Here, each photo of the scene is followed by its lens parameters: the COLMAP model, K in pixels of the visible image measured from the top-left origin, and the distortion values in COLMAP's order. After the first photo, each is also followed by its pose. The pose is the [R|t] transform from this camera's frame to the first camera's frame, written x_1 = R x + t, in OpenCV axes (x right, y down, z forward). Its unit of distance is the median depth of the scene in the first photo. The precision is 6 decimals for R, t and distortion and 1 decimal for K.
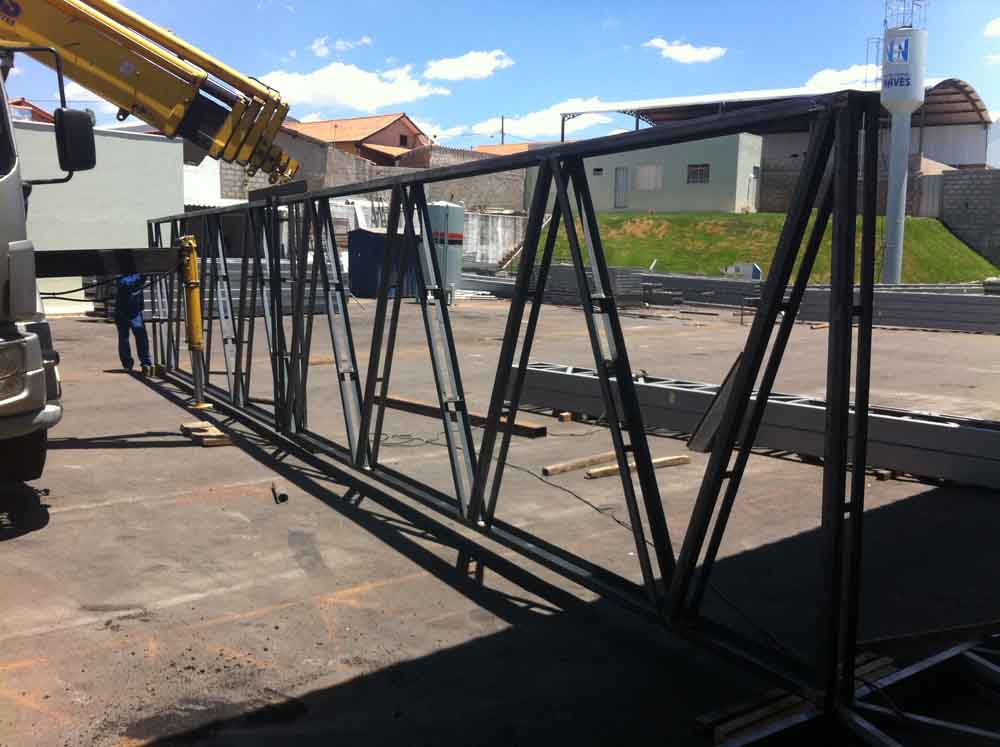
lens RADIAL K [[1017.1, 0, 500.7], [0, 1017.1, 357.9], [0, 0, 1]] dist [0.122341, -0.424377]
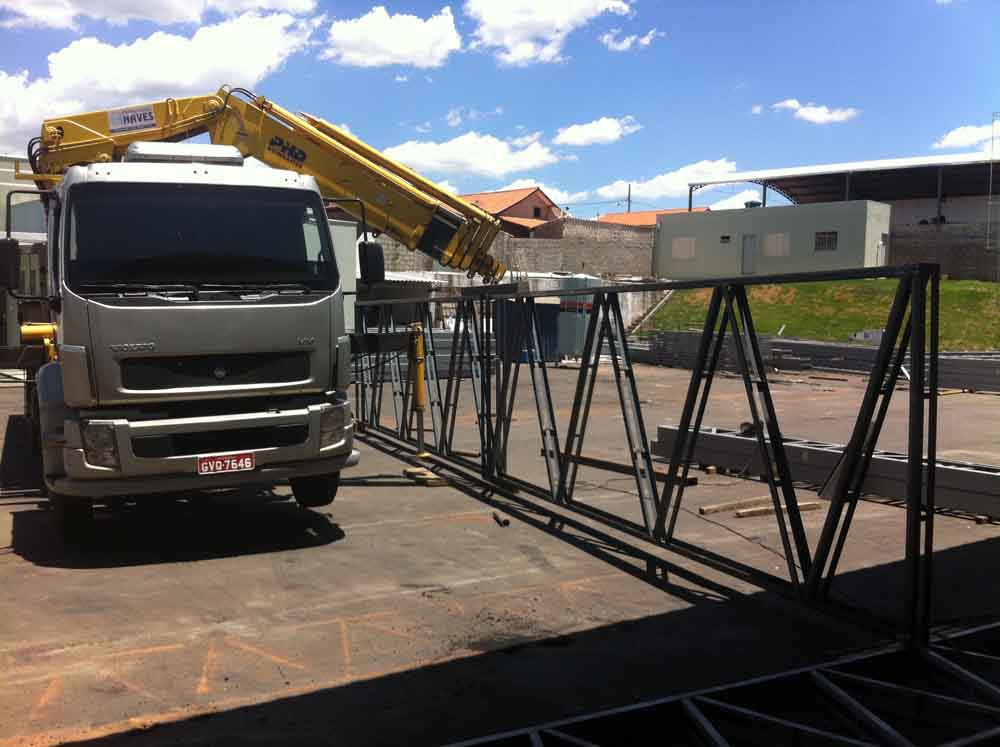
lens RADIAL K [[1003.7, 0, 500.0], [0, 1003.7, 373.5], [0, 0, 1]] dist [0.135482, -0.410097]
pose [[0.992640, 0.006124, -0.120945, -0.052783], [-0.011428, 0.999001, -0.043207, -0.001558], [0.120559, 0.044271, 0.991719, -0.271917]]
